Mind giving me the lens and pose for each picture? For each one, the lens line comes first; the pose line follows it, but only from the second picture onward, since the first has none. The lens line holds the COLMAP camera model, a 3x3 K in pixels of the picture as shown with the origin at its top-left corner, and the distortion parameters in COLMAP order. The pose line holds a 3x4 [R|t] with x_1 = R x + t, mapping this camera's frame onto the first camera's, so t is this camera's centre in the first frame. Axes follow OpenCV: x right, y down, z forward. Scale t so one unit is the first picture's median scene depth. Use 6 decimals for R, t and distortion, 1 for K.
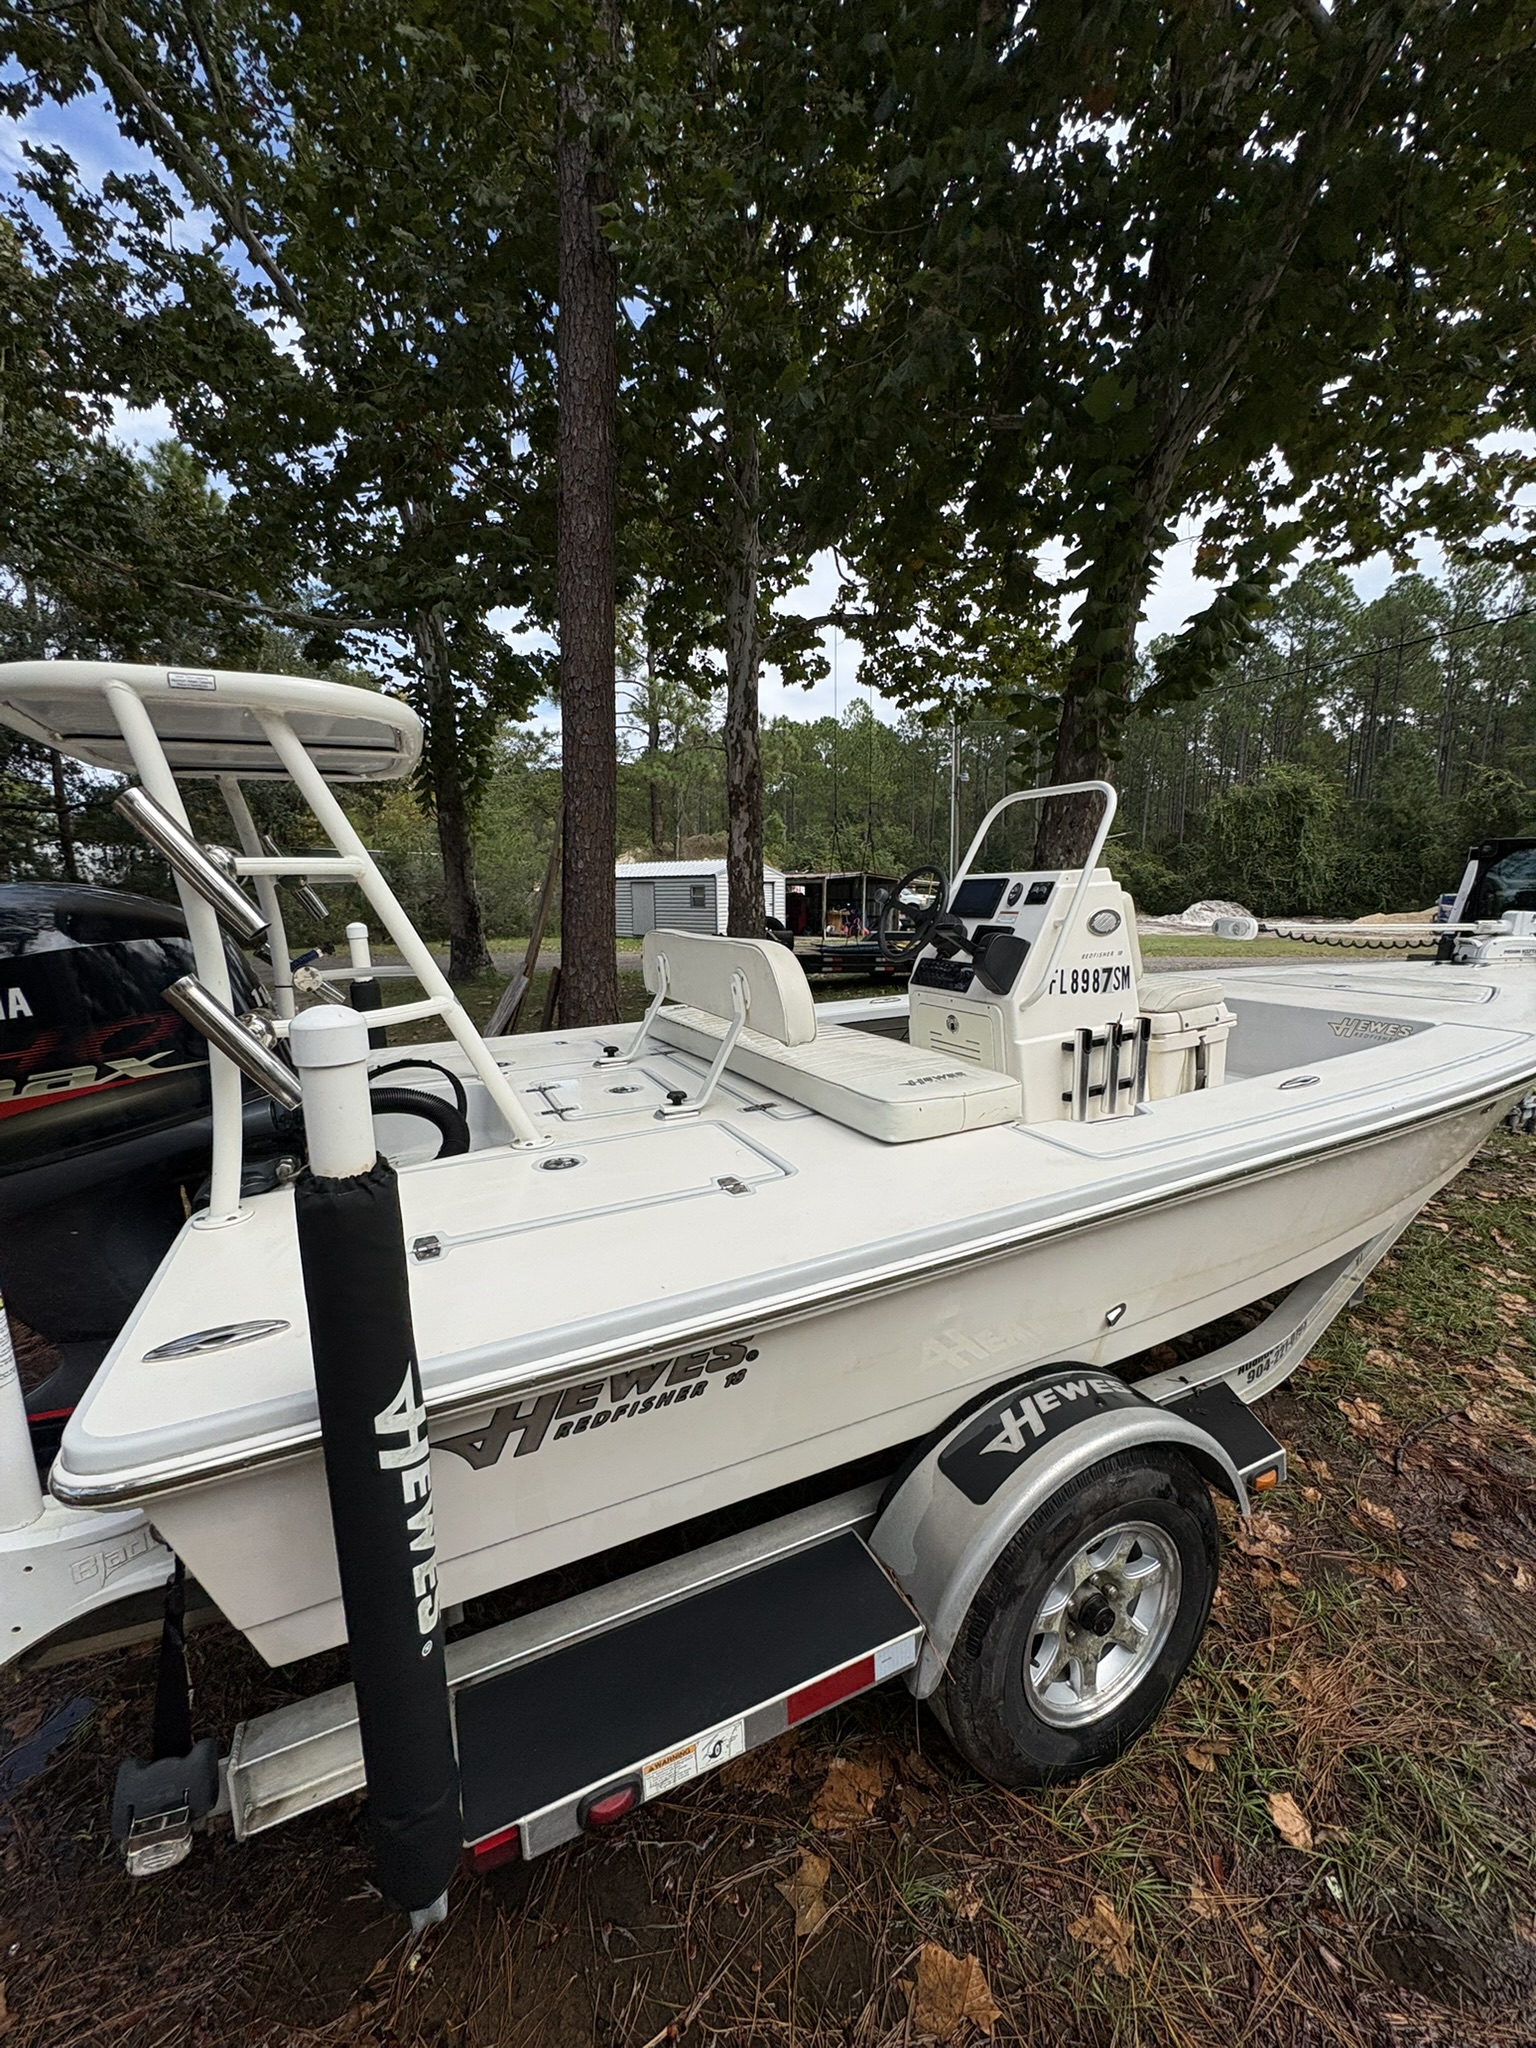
lens RADIAL K [[812.8, 0, 768.1], [0, 812.8, 1022.2], [0, 0, 1]] dist [0.000281, -0.000210]
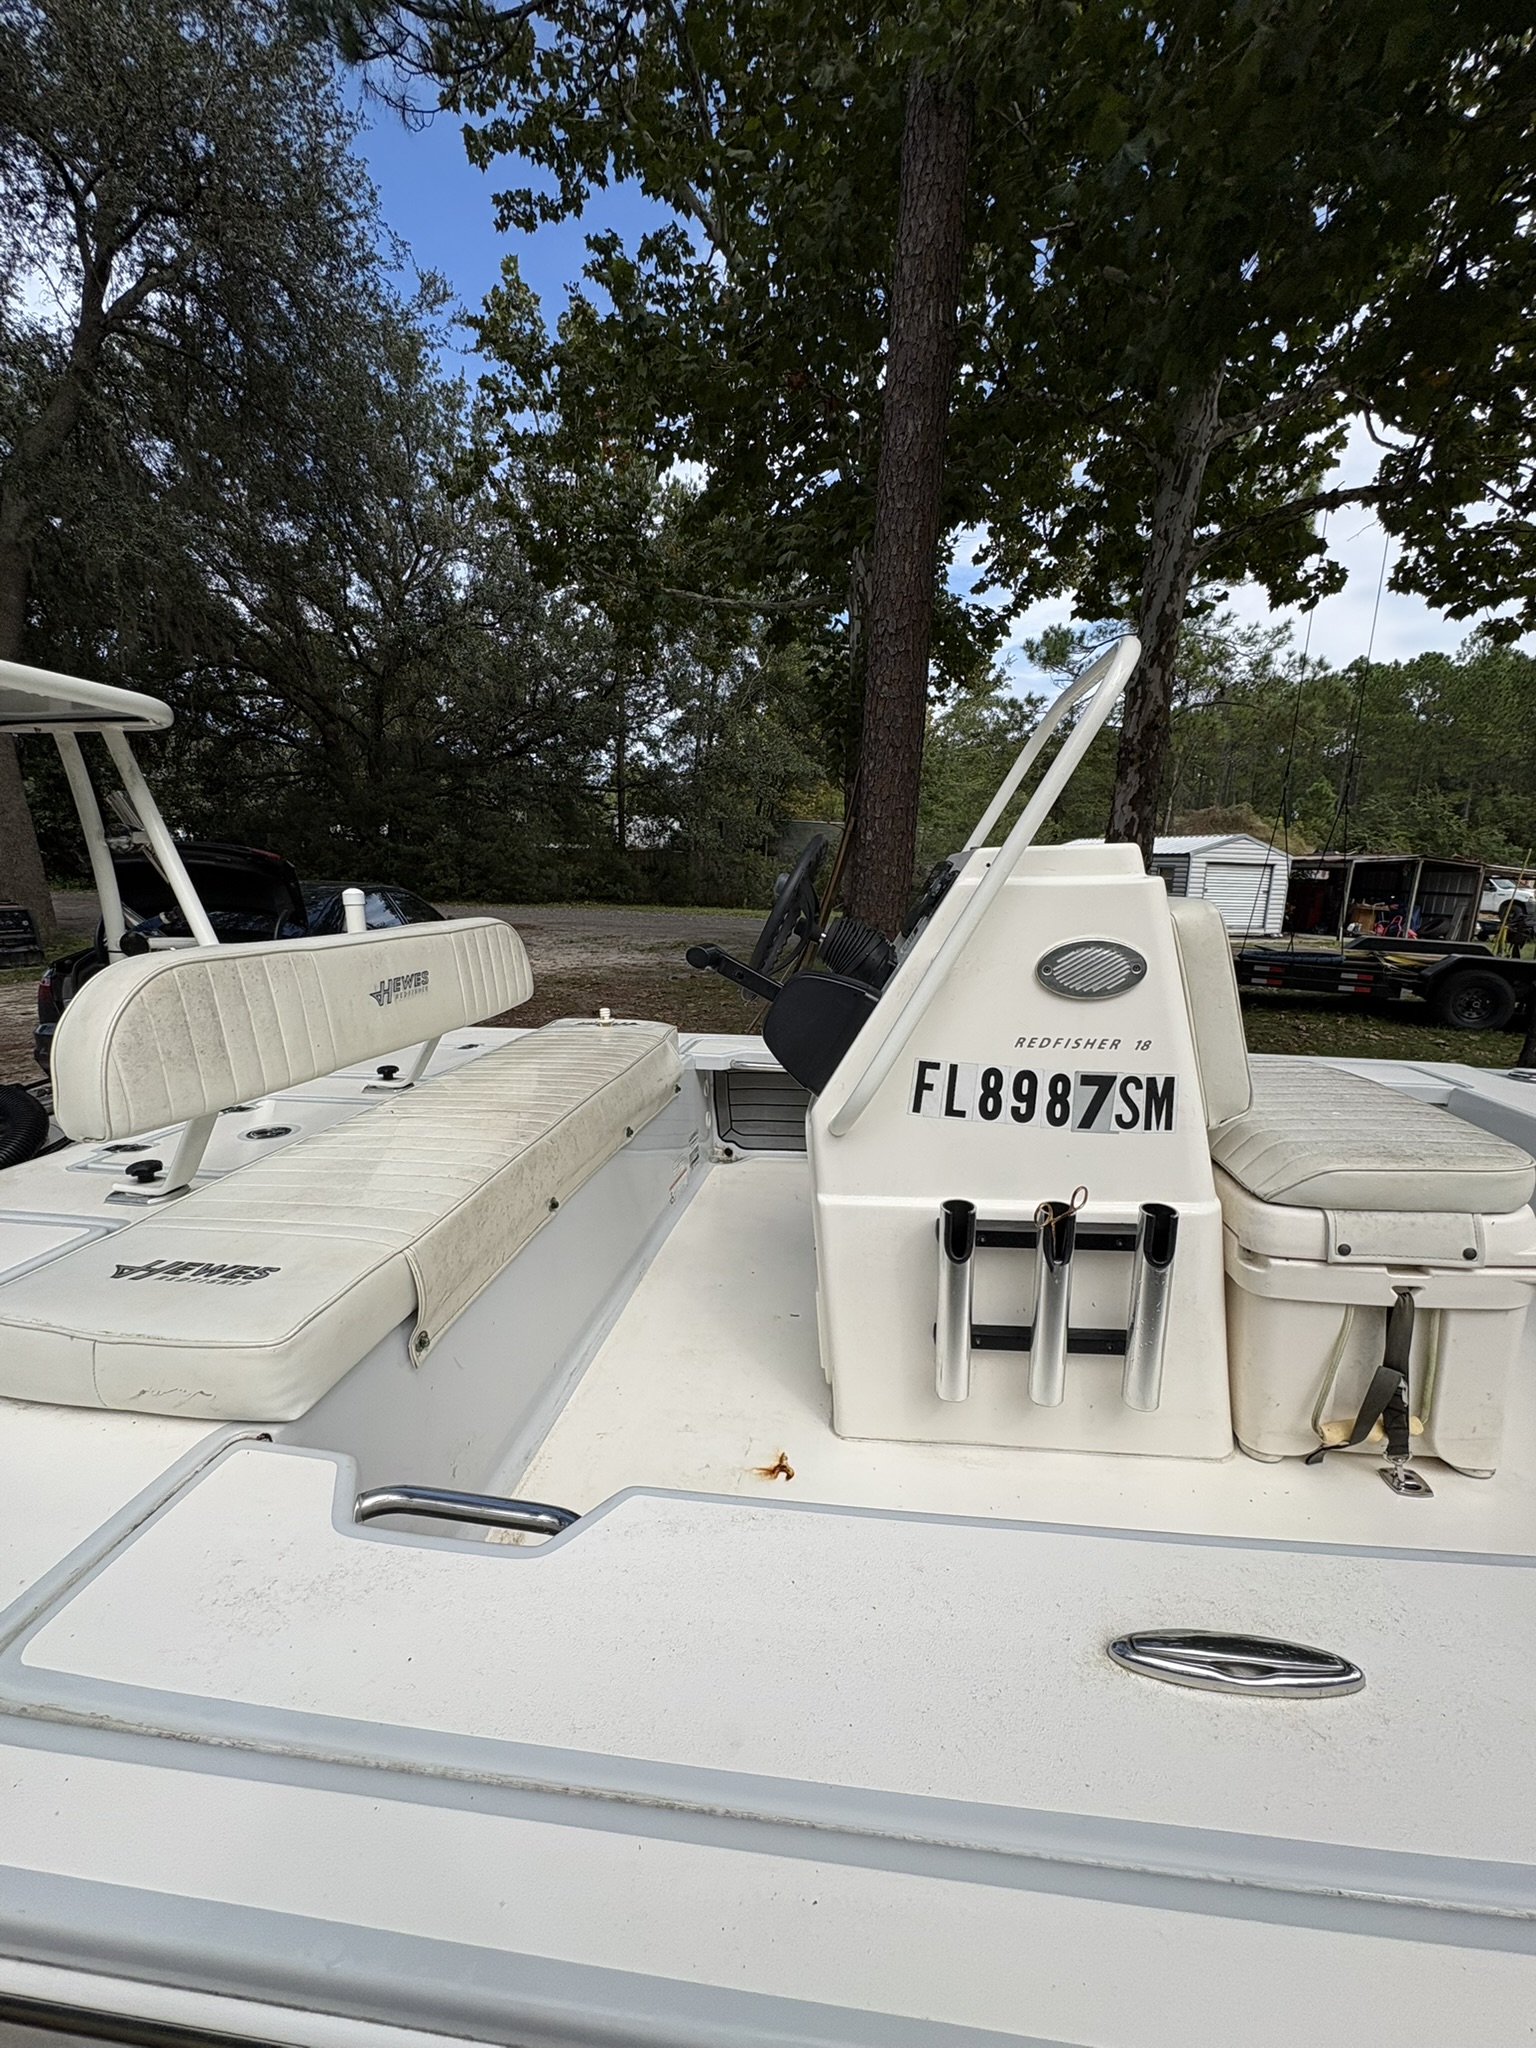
lens RADIAL K [[812.2, 0, 767.8], [0, 812.2, 1022.7], [0, 0, 1]] dist [0.000183, -0.000042]
pose [[0.831752, 0.137084, -0.537955, 0.124411], [-0.120628, 0.990508, 0.065899, -0.025346], [0.541883, 0.010081, 0.840394, 0.134401]]
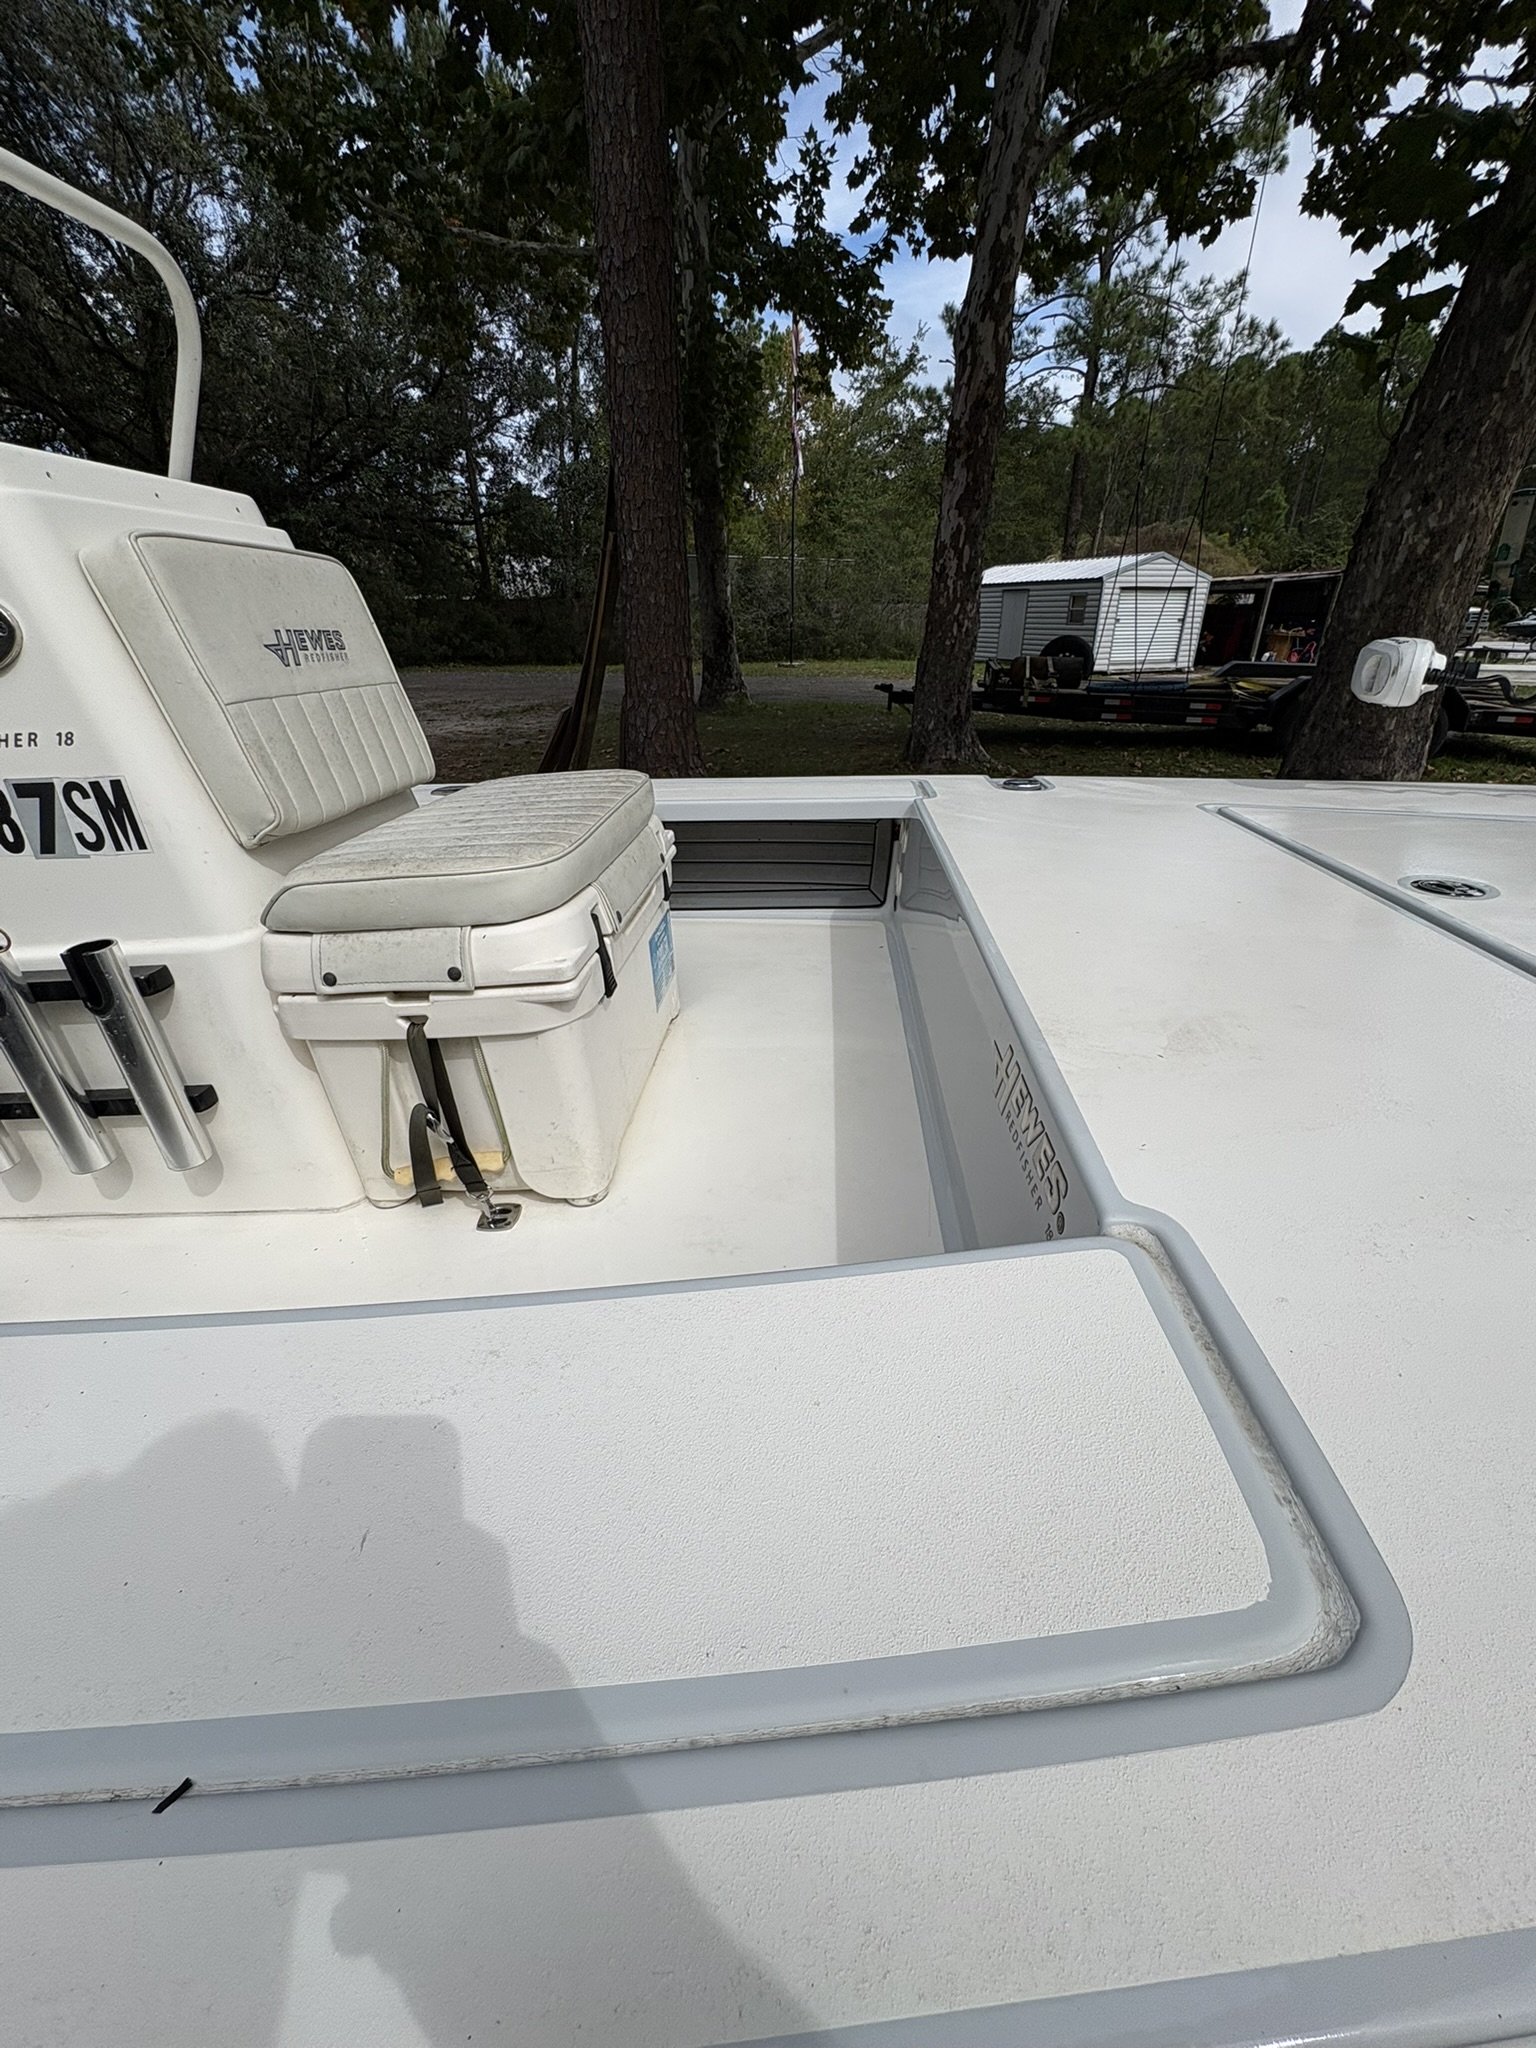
lens RADIAL K [[812.3, 0, 767.4], [0, 812.3, 1023.2], [0, 0, 1]] dist [0.000073, -0.000741]
pose [[0.875392, 0.218764, -0.431082, 0.212472], [-0.073998, 0.941875, 0.327714, -0.026435], [0.477717, -0.254979, 0.840698, 0.208004]]
